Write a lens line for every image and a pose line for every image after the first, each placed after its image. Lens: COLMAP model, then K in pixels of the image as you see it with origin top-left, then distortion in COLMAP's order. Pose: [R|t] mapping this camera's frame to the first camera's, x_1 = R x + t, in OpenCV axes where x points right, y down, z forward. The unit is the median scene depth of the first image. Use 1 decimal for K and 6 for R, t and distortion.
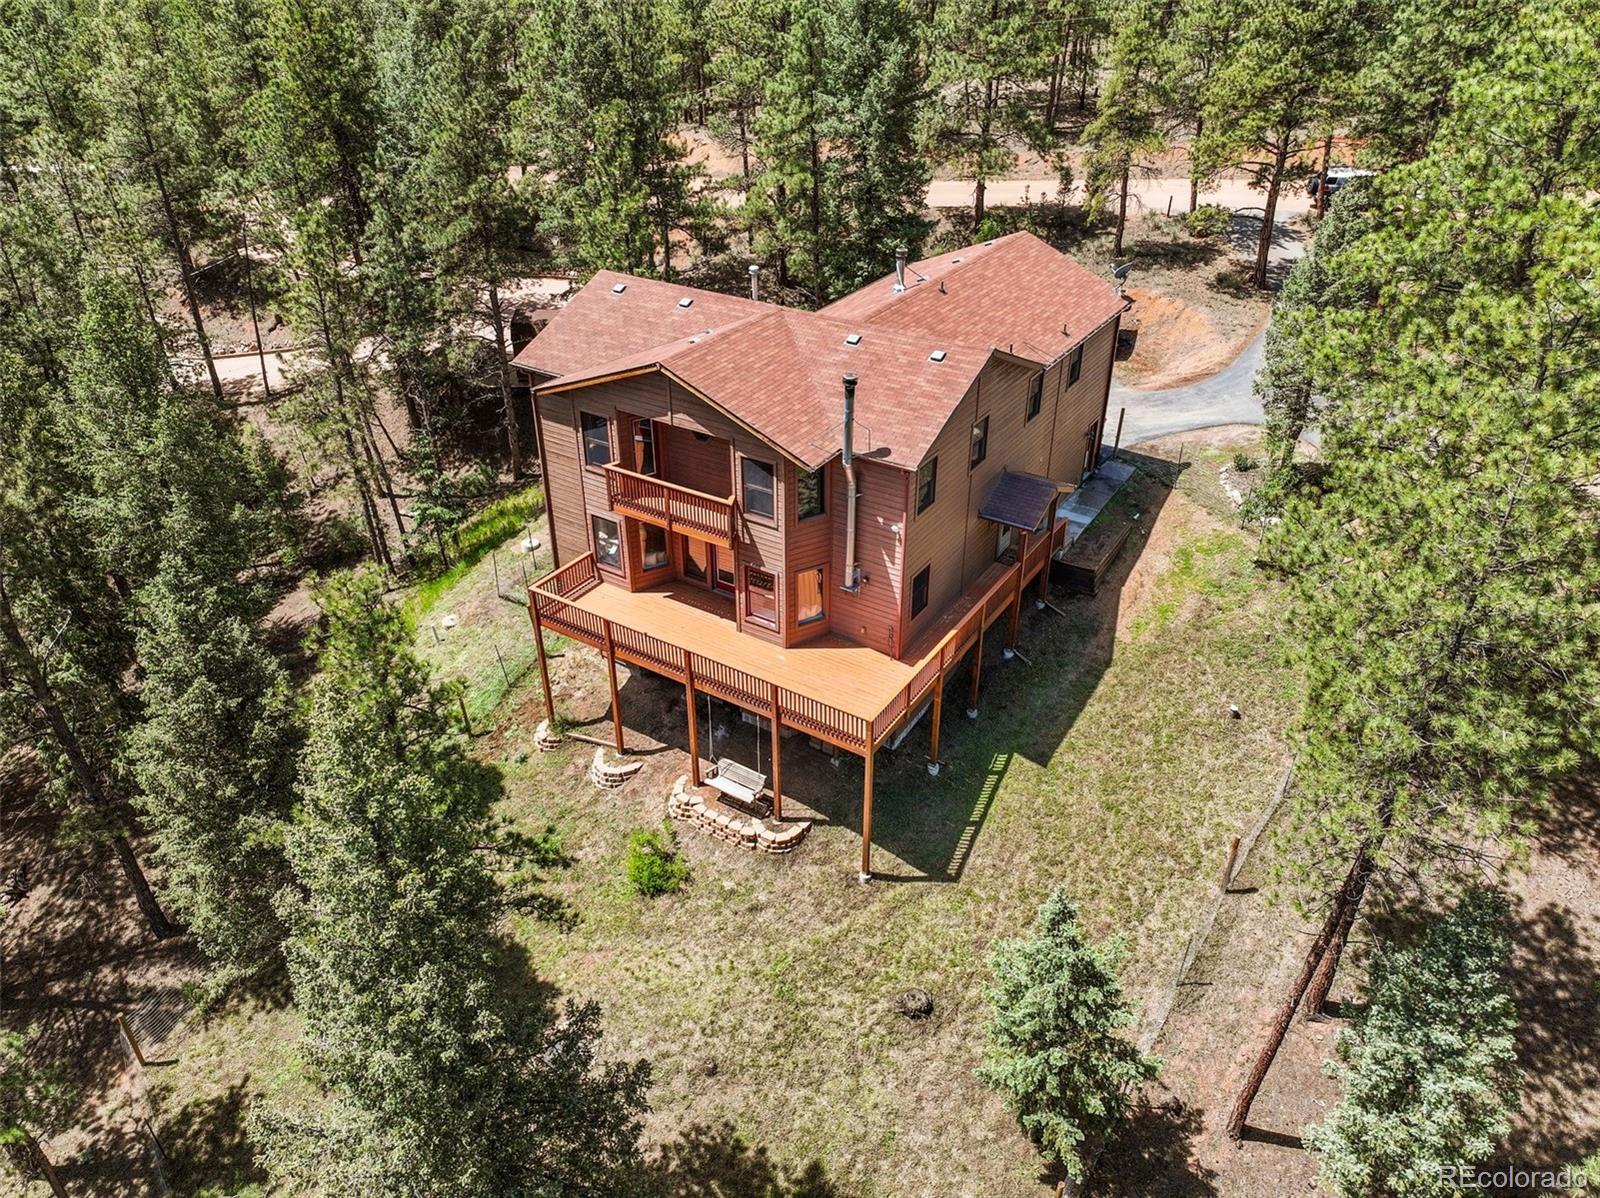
lens RADIAL K [[1207.3, 0, 801.3], [0, 1207.3, 643.2], [0, 0, 1]] dist [0.001580, 0.002825]
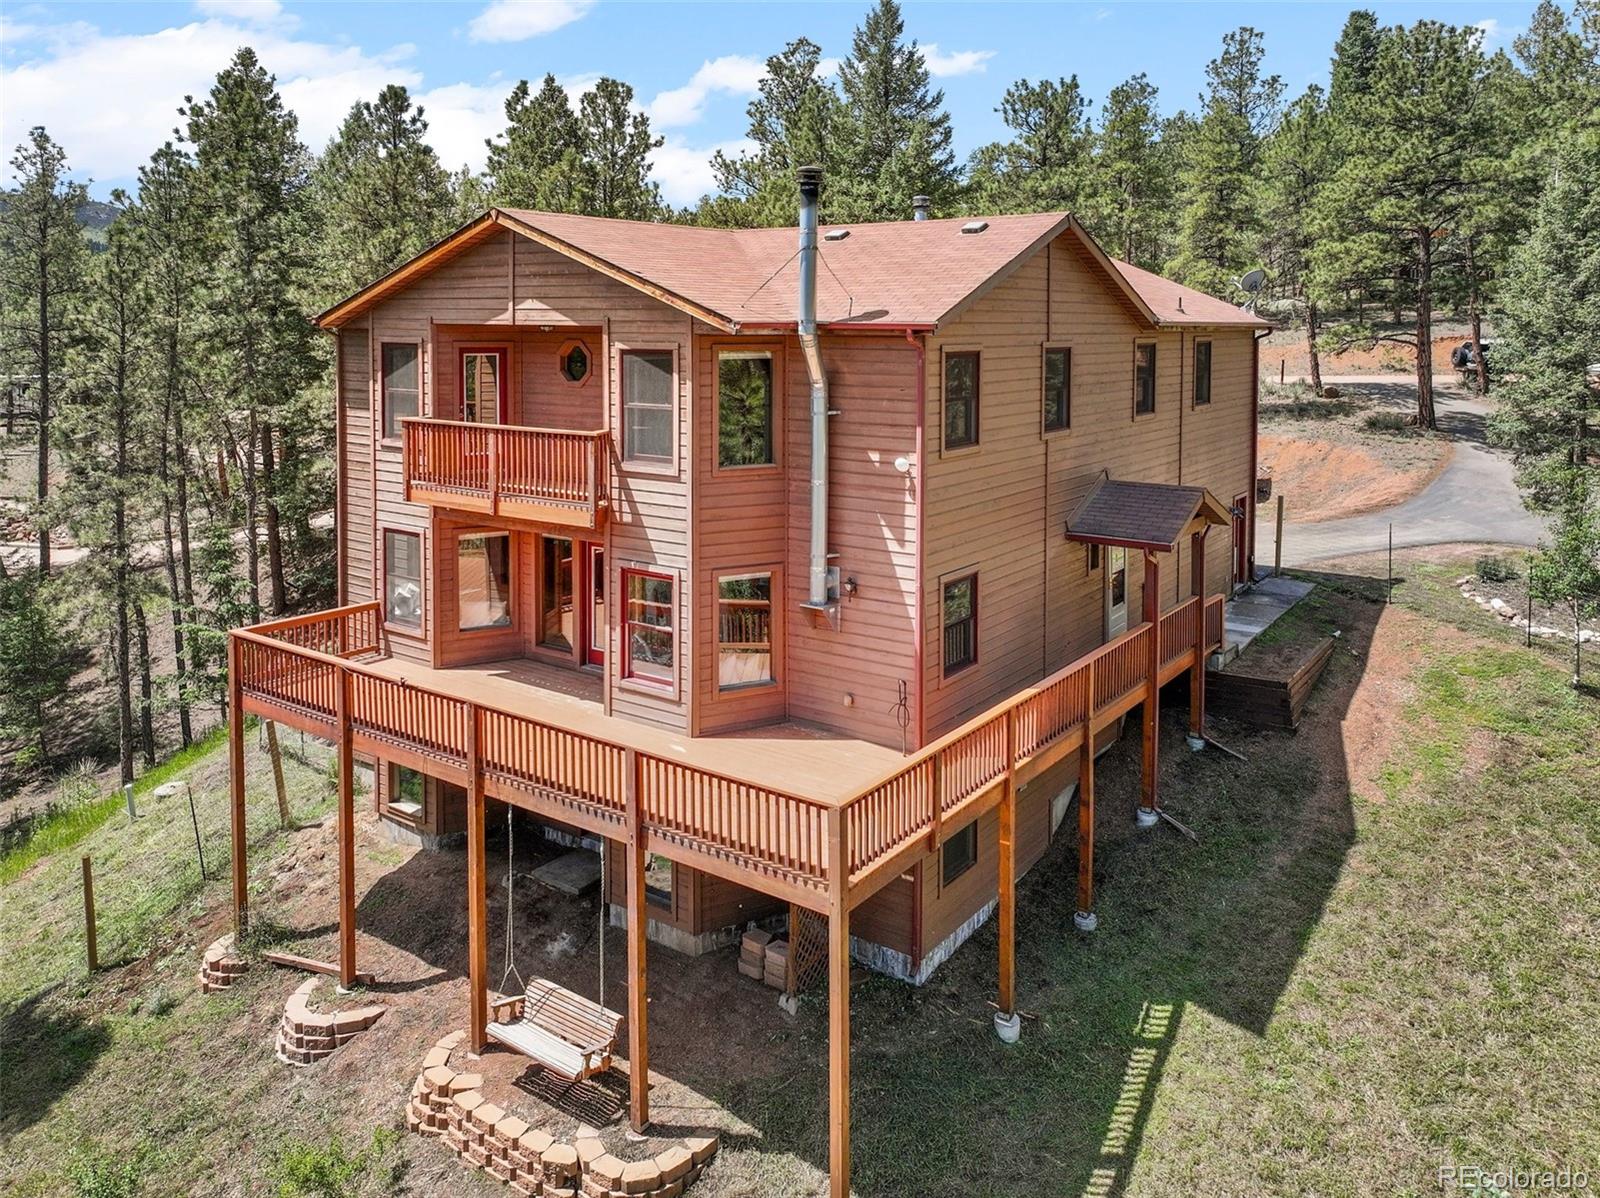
lens RADIAL K [[1248.7, 0, 797.5], [0, 1248.7, 410.6], [0, 0, 1]] dist [-0.006502, 0.007943]
pose [[0.998125, -0.001801, -0.061190, 0.060752], [-0.029164, 0.864848, -0.501186, 0.140880], [0.053823, 0.502031, 0.863173, 0.485498]]
